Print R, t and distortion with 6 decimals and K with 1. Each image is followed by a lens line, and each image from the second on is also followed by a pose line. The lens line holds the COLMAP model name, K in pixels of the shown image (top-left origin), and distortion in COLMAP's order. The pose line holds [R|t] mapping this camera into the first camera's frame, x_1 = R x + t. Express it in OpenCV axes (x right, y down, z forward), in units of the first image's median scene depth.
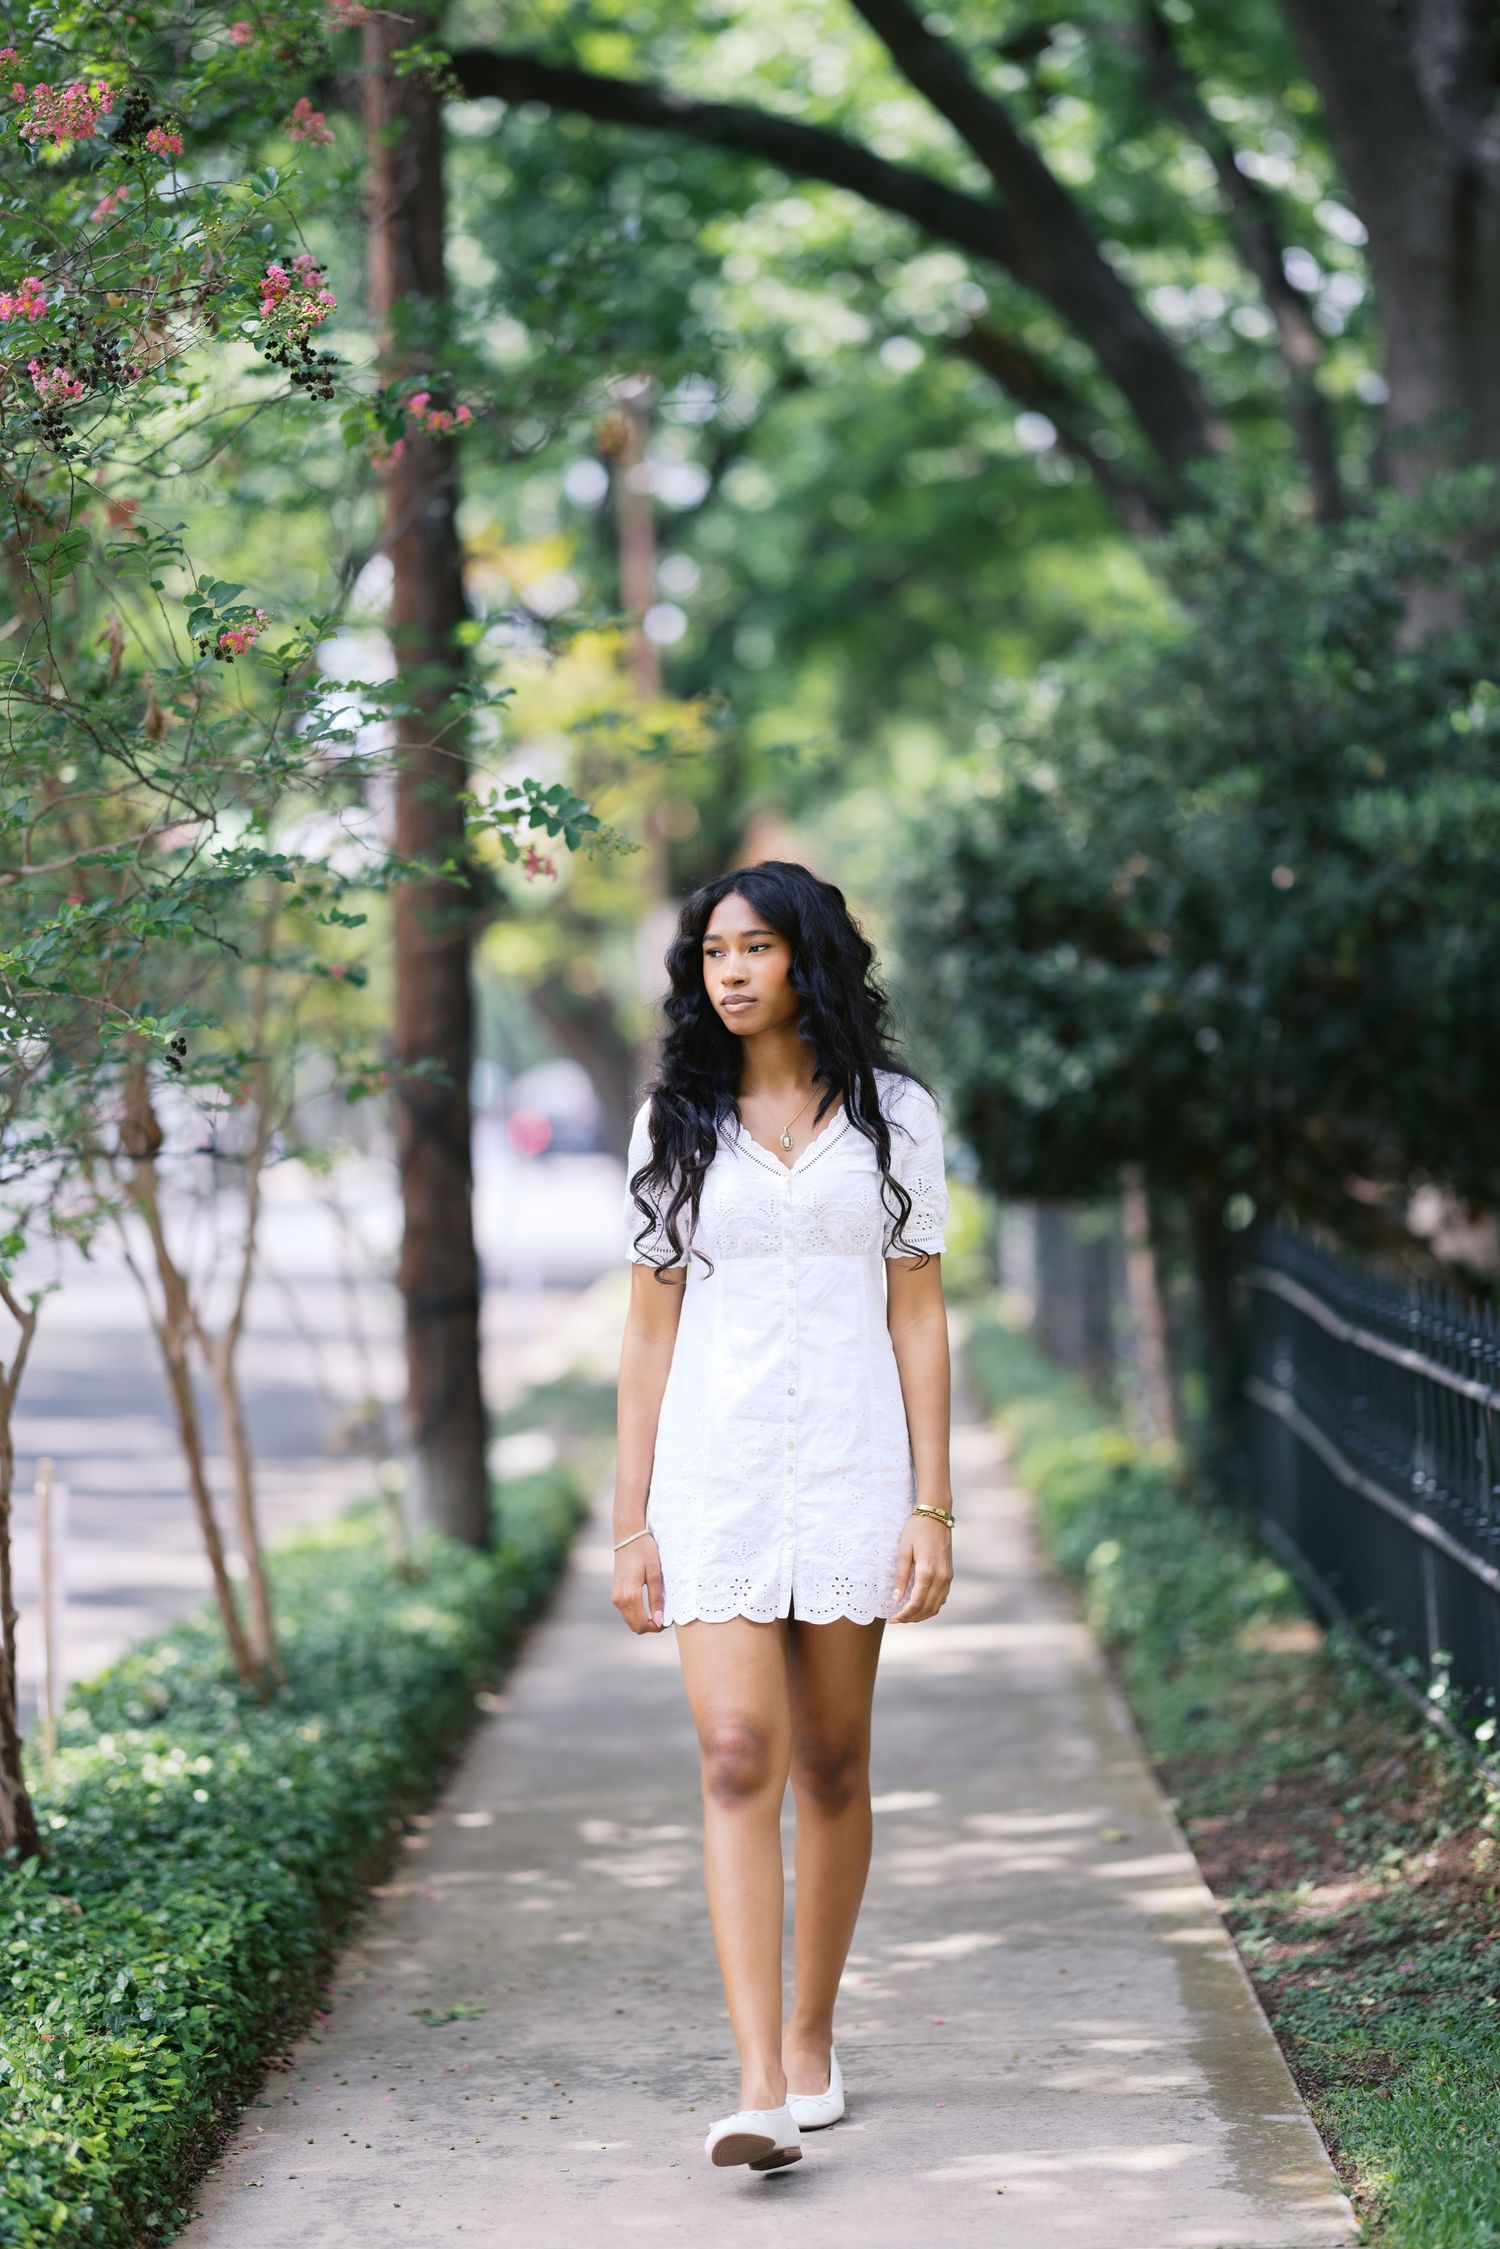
lens RADIAL K [[5523.9, 0, 750.9], [0, 5523.9, 1190.2], [0, 0, 1]] dist [0.066377, -0.892962]
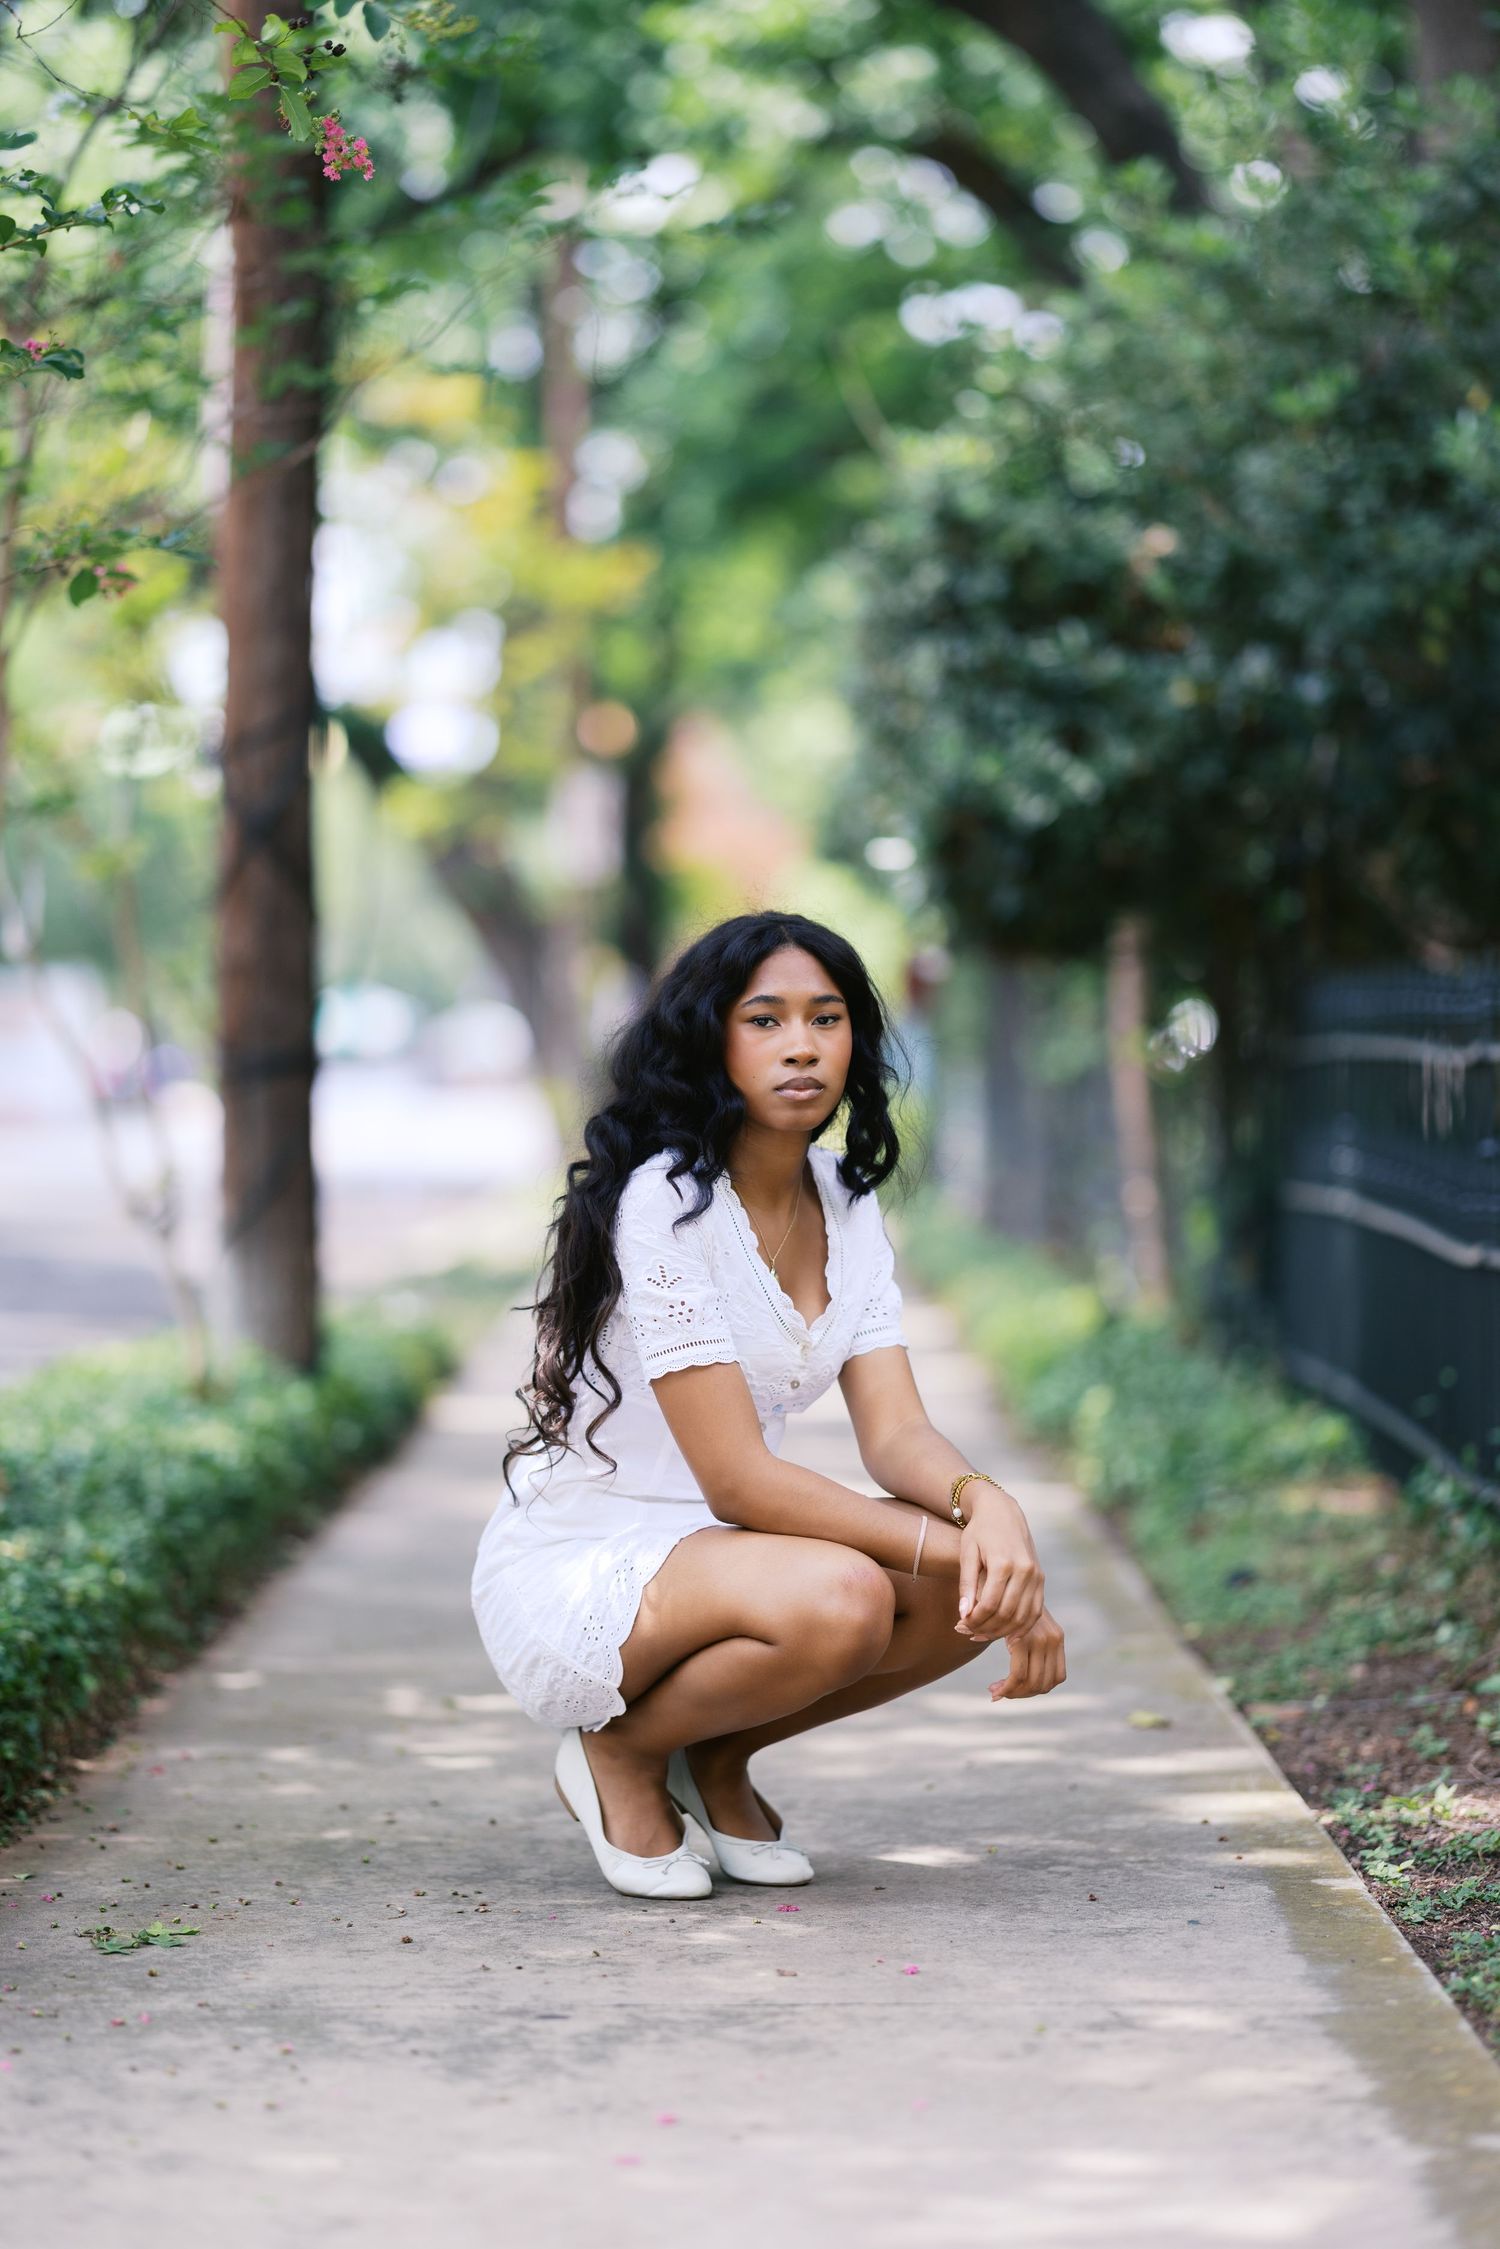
lens RADIAL K [[5523.9, 0, 750.9], [0, 5523.9, 1190.2], [0, 0, 1]] dist [0.066377, -0.892962]
pose [[0.999413, 0.031011, 0.014541, 0.003176], [-0.031069, 0.999510, 0.003788, 0.047751], [-0.014416, -0.004237, 0.999887, 0.296011]]
